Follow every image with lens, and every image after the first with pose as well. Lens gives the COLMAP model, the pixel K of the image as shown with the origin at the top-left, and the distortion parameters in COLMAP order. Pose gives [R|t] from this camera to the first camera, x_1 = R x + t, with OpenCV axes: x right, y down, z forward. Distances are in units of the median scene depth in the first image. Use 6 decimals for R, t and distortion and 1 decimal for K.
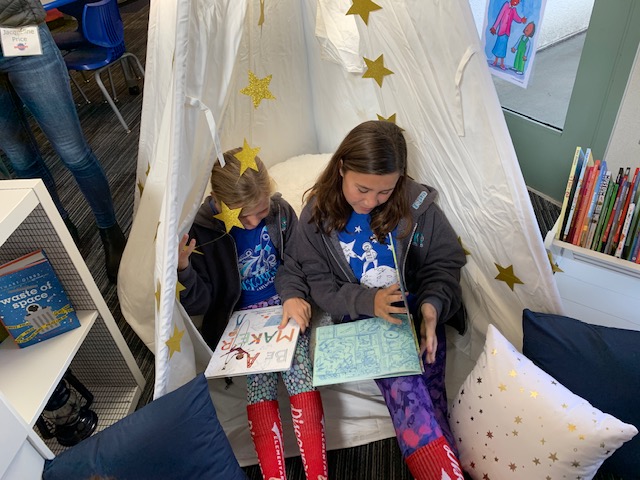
lens RADIAL K [[491.2, 0, 321.7], [0, 491.2, 236.4], [0, 0, 1]] dist [-0.020755, 0.027333]
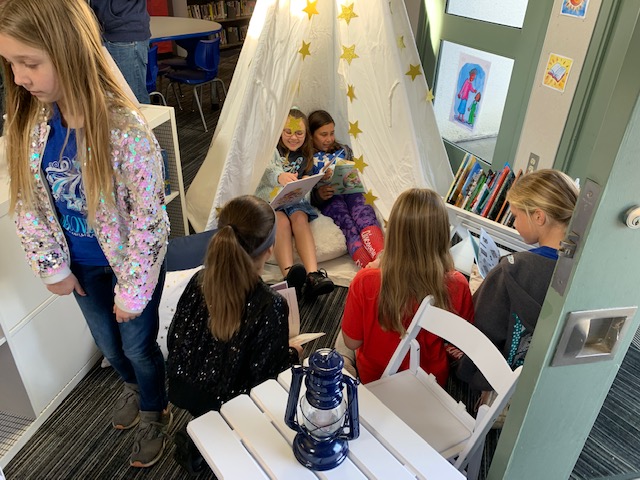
lens RADIAL K [[491.2, 0, 317.8], [0, 491.2, 242.3], [0, 0, 1]] dist [-0.020755, 0.027333]
pose [[0.973158, 0.209672, -0.094880, 0.273829], [-0.219641, 0.969261, -0.110865, 0.476467], [0.068719, 0.128728, 0.989296, -0.795121]]
